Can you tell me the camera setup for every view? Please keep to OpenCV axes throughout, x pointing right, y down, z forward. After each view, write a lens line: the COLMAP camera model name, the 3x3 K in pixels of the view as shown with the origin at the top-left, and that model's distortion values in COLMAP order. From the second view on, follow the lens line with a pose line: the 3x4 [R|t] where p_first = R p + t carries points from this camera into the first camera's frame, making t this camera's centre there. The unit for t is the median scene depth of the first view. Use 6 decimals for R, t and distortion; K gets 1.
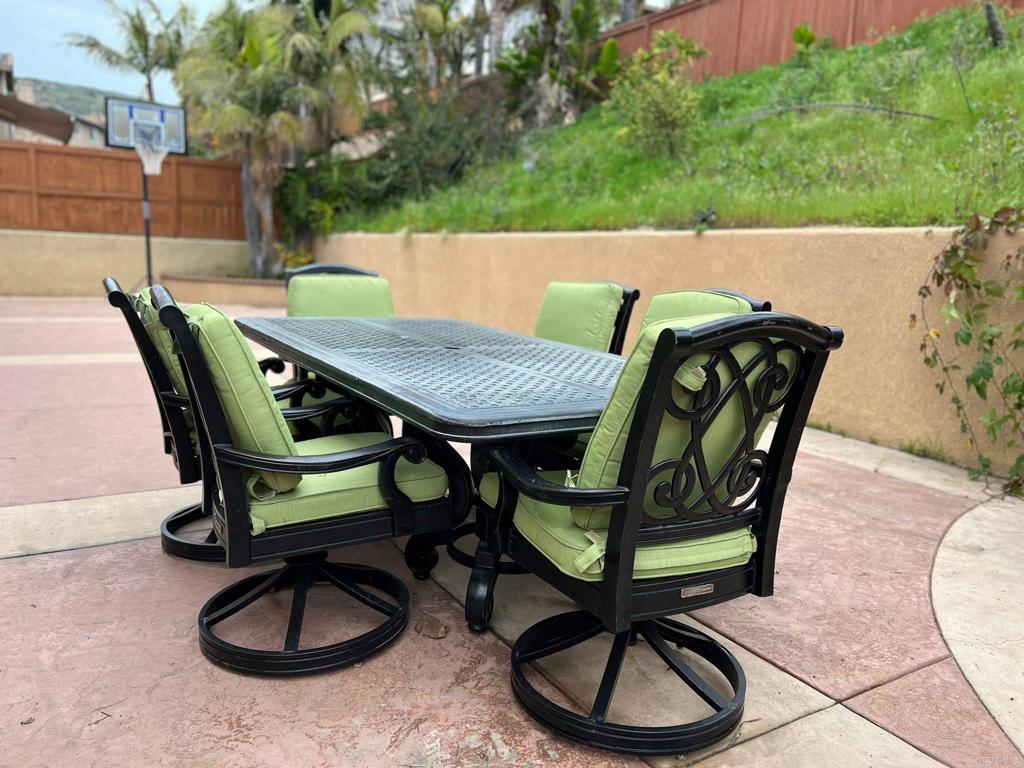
lens RADIAL K [[781.4, 0, 515.3], [0, 781.4, 385.7], [0, 0, 1]] dist [0.041772, -0.046511]
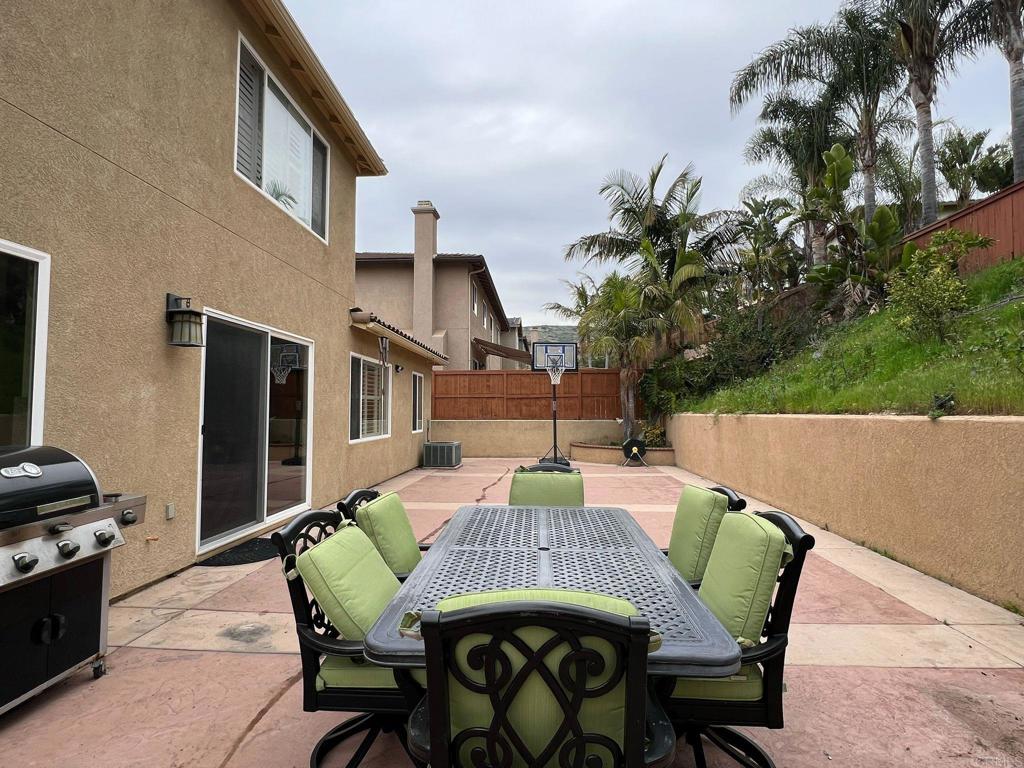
lens RADIAL K [[544.2, 0, 508.4], [0, 544.2, 379.0], [0, 0, 1]] dist [-0.004679, 0.004051]
pose [[0.817283, -0.077357, -0.571020, 0.090146], [-0.057743, 0.974966, -0.214727, -0.027848], [0.573336, 0.208465, 0.792356, 0.043487]]
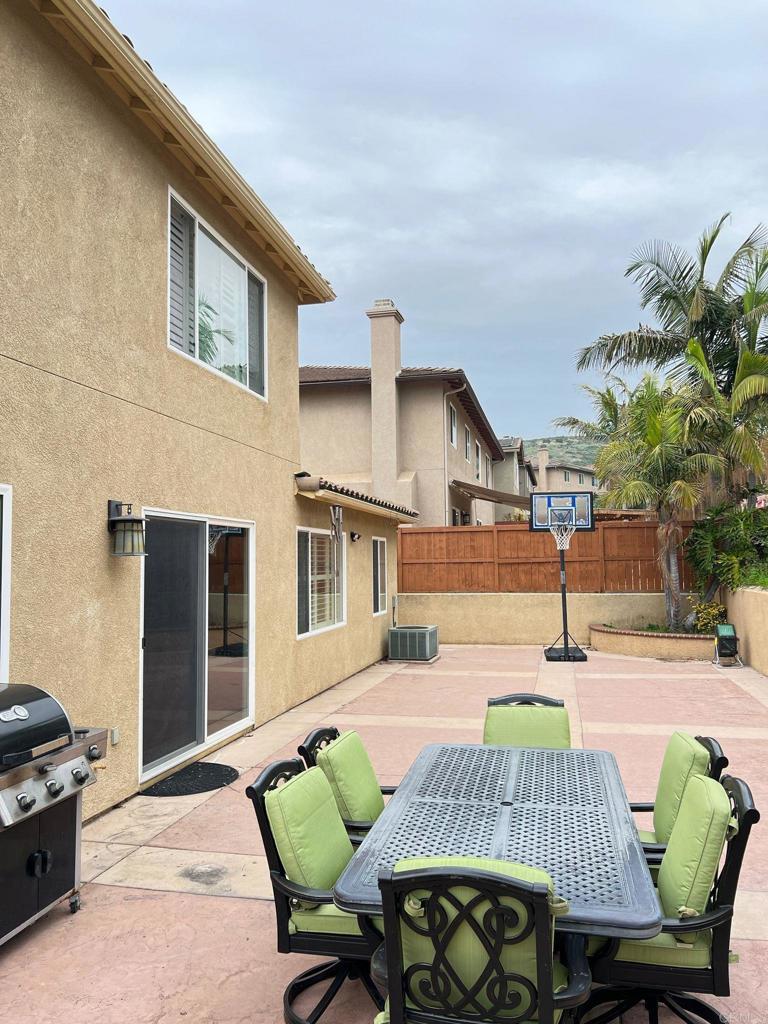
lens RADIAL K [[781.4, 0, 389.5], [0, 781.4, 509.2], [0, 0, 1]] dist [0.041772, -0.046511]
pose [[0.718676, -0.097584, -0.688464, 0.155335], [-0.069562, 0.975047, -0.210819, -0.051023], [0.691857, 0.199402, 0.693954, -0.022594]]
